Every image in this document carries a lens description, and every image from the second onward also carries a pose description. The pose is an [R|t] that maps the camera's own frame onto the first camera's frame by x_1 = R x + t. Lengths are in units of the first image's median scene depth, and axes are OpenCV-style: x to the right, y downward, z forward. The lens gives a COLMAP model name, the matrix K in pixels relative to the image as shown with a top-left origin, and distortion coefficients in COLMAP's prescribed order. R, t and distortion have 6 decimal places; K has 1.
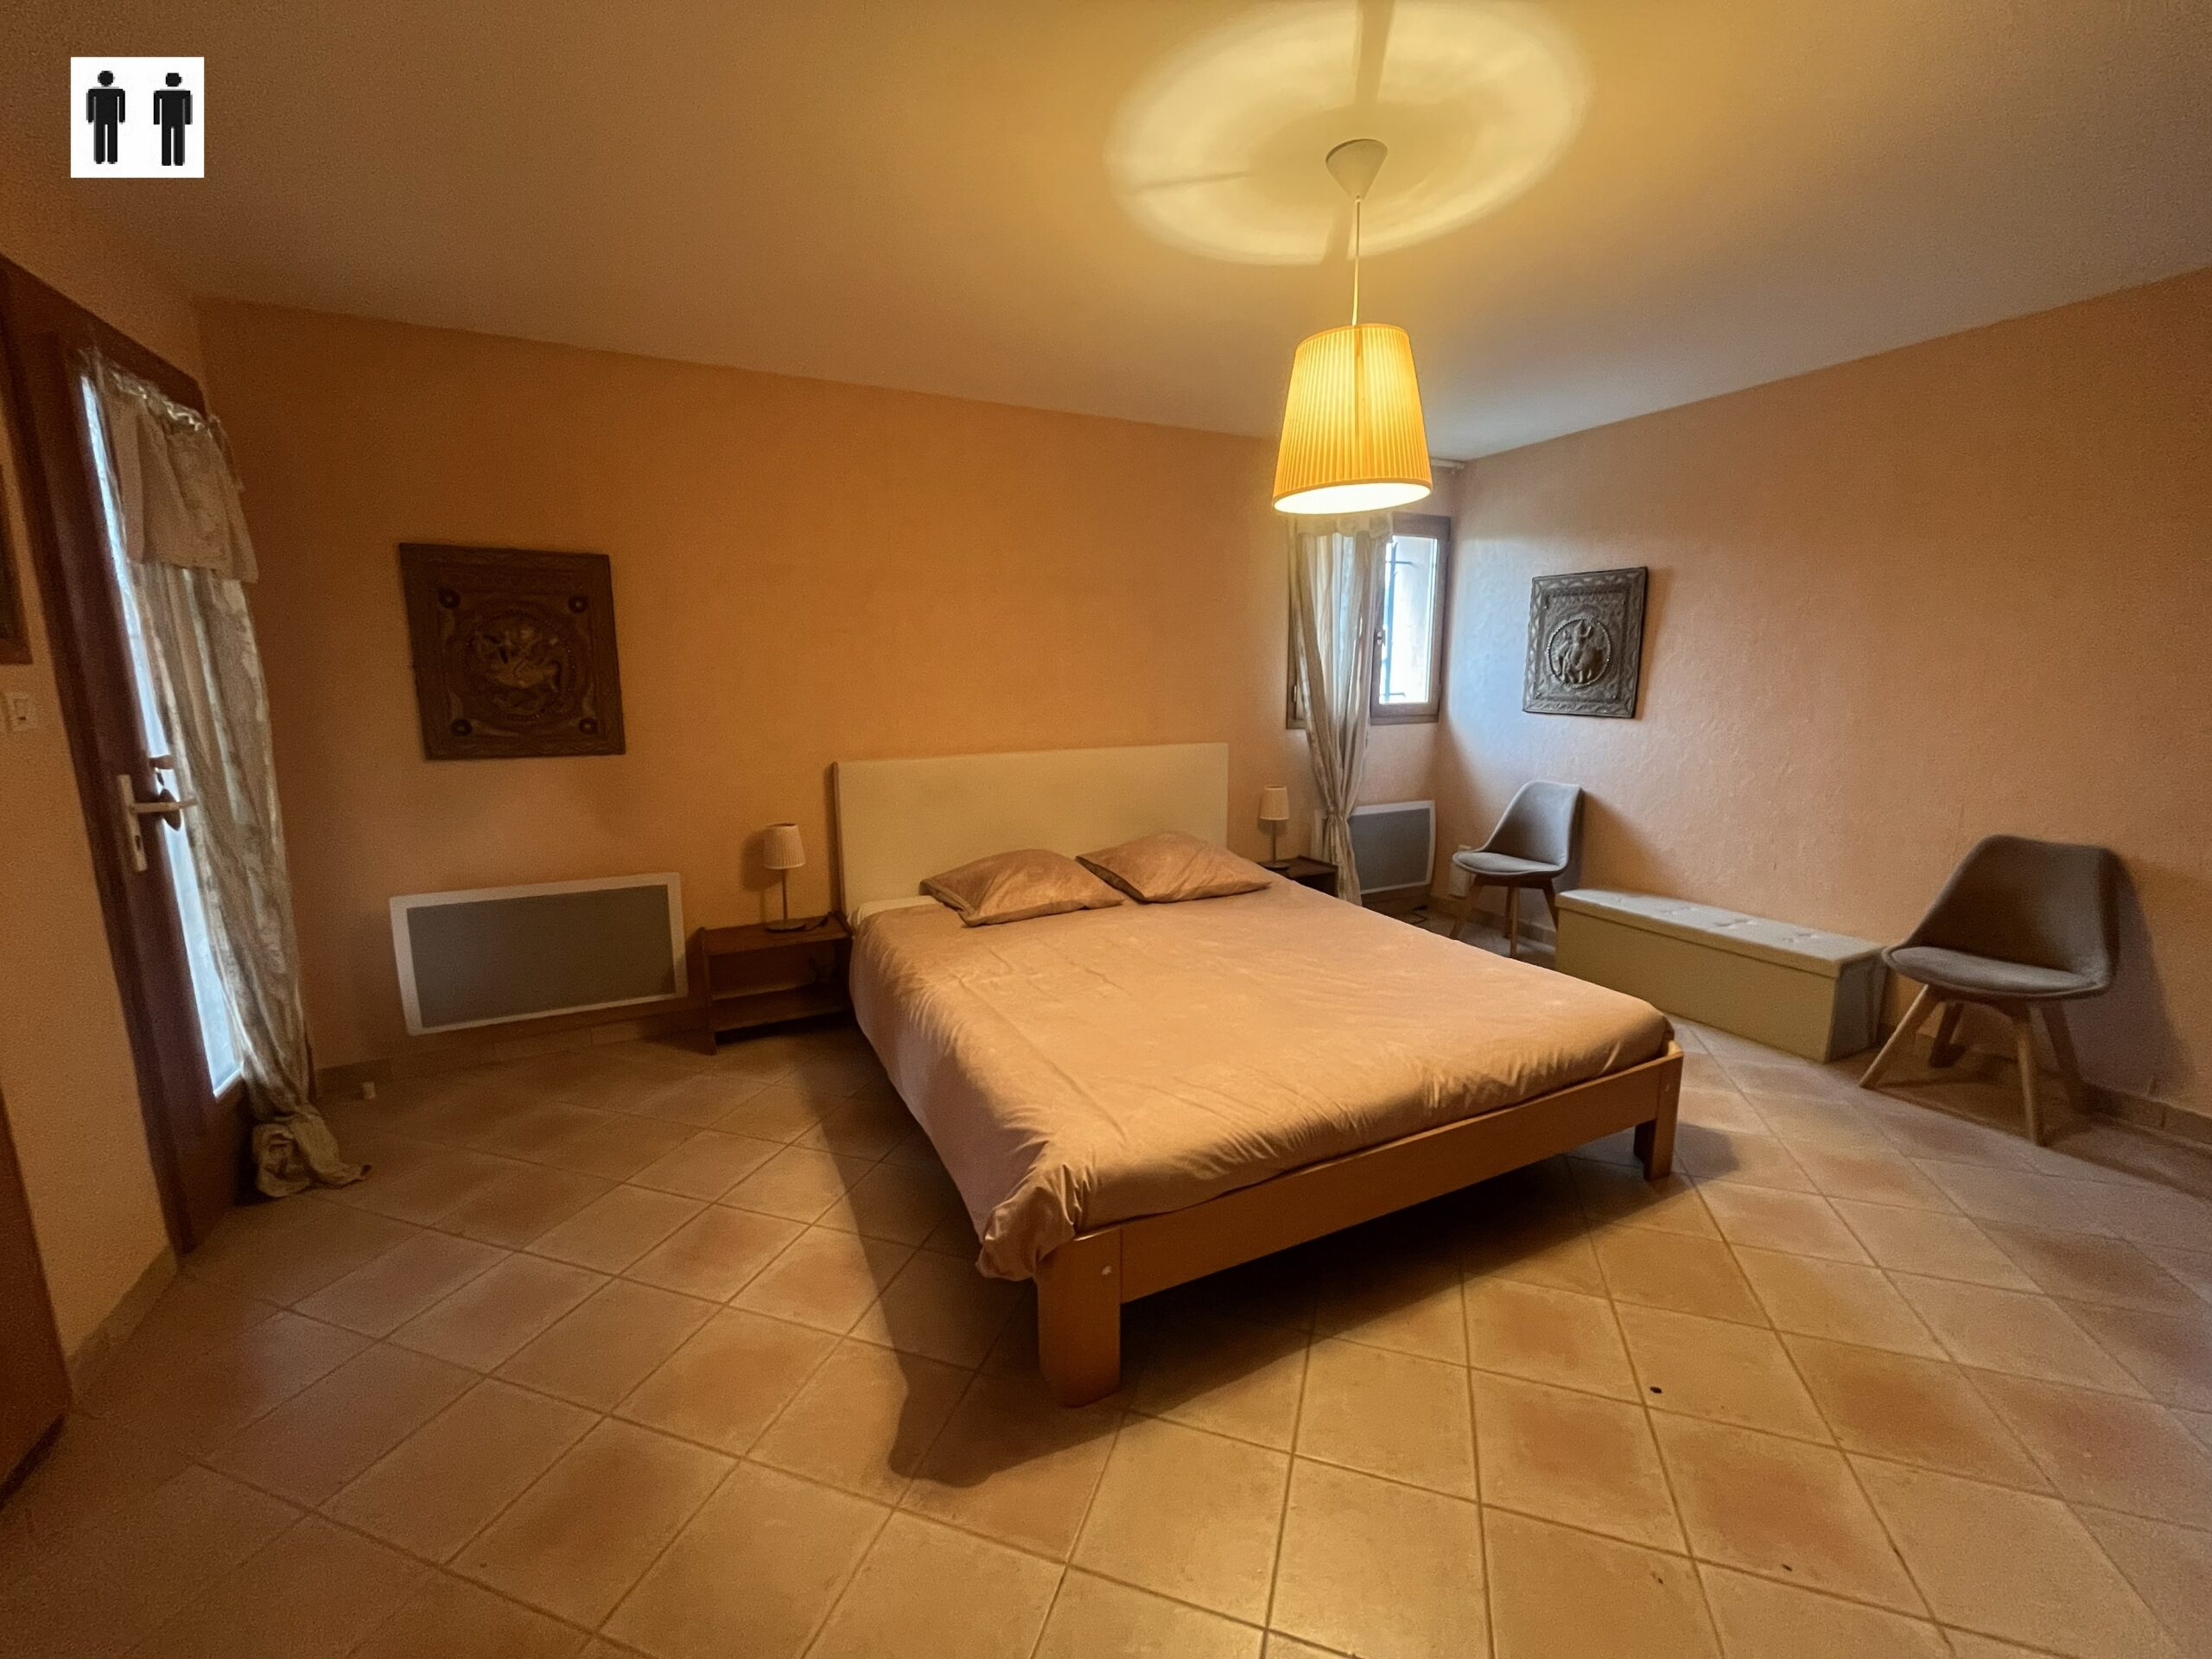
lens RADIAL K [[891.6, 0, 1108.4], [0, 891.6, 836.2], [0, 0, 1]] dist [-0.000868, 0.000055]
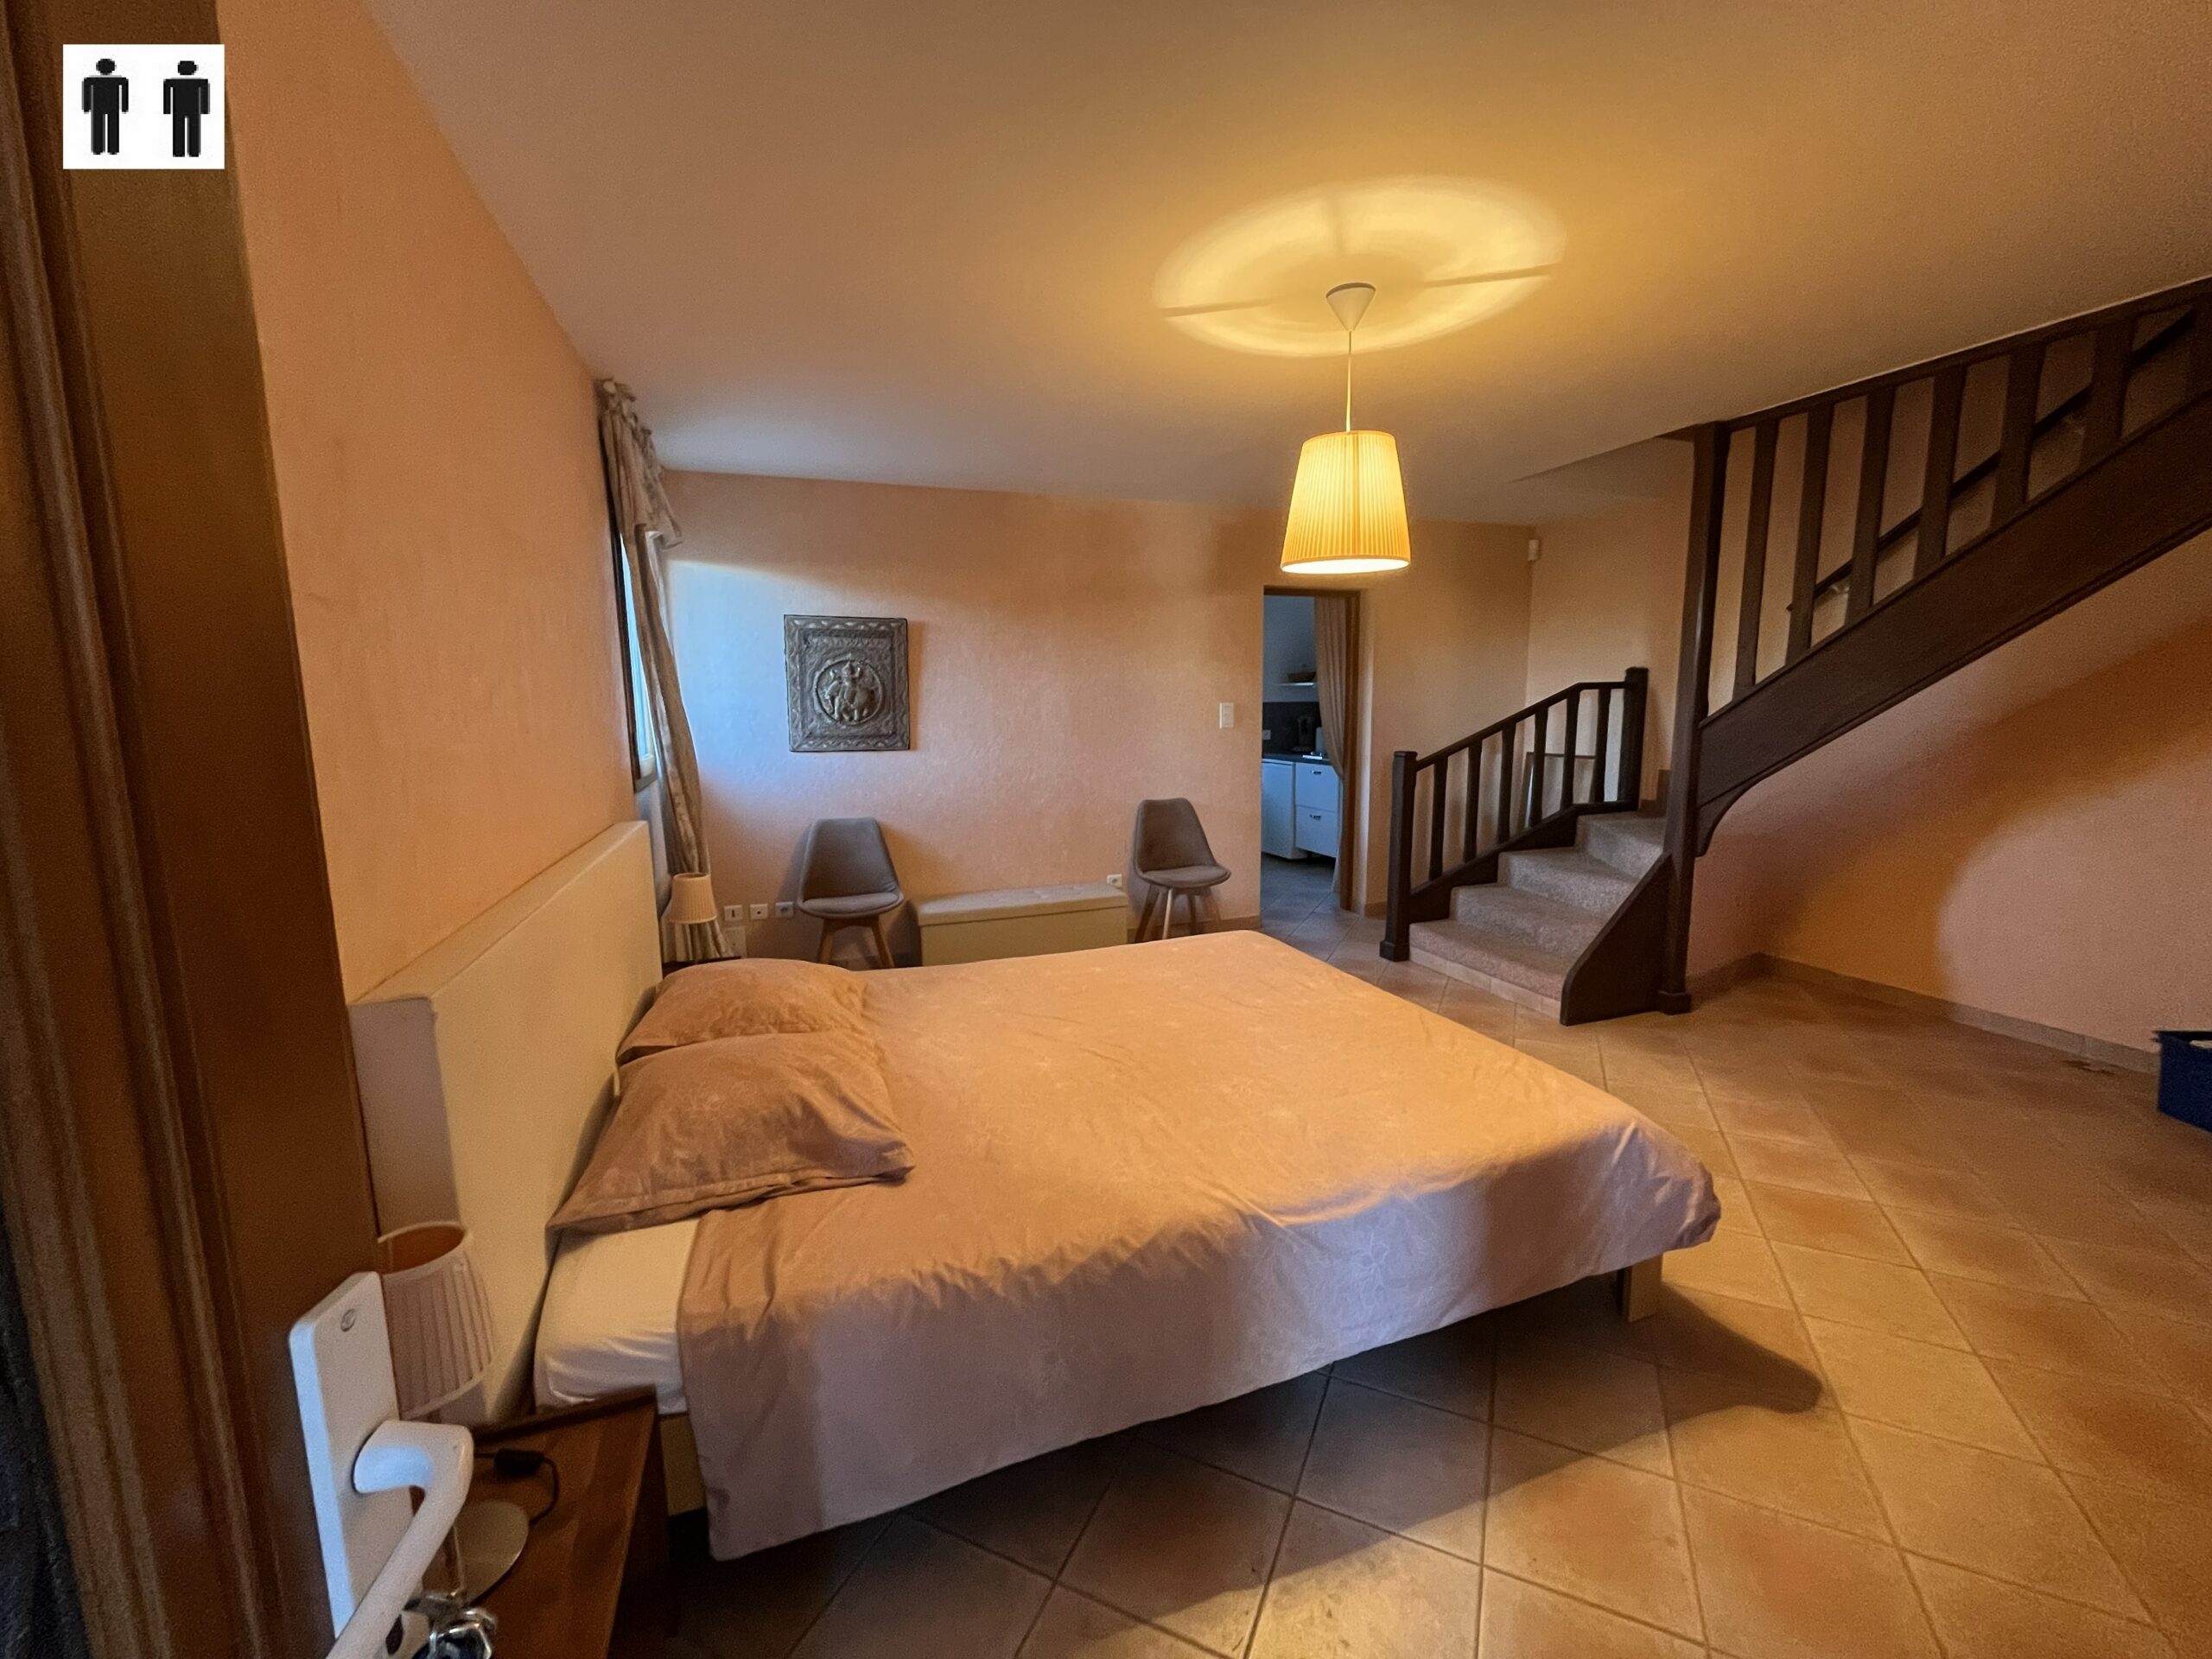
lens RADIAL K [[891.6, 0, 1108.4], [0, 891.6, 836.2], [0, 0, 1]] dist [-0.000868, 0.000055]
pose [[0.120511, -0.147179, 0.981741, -0.497498], [0.191009, 0.973907, 0.122558, -0.111475], [-0.974162, 0.172752, 0.145479, 0.583089]]
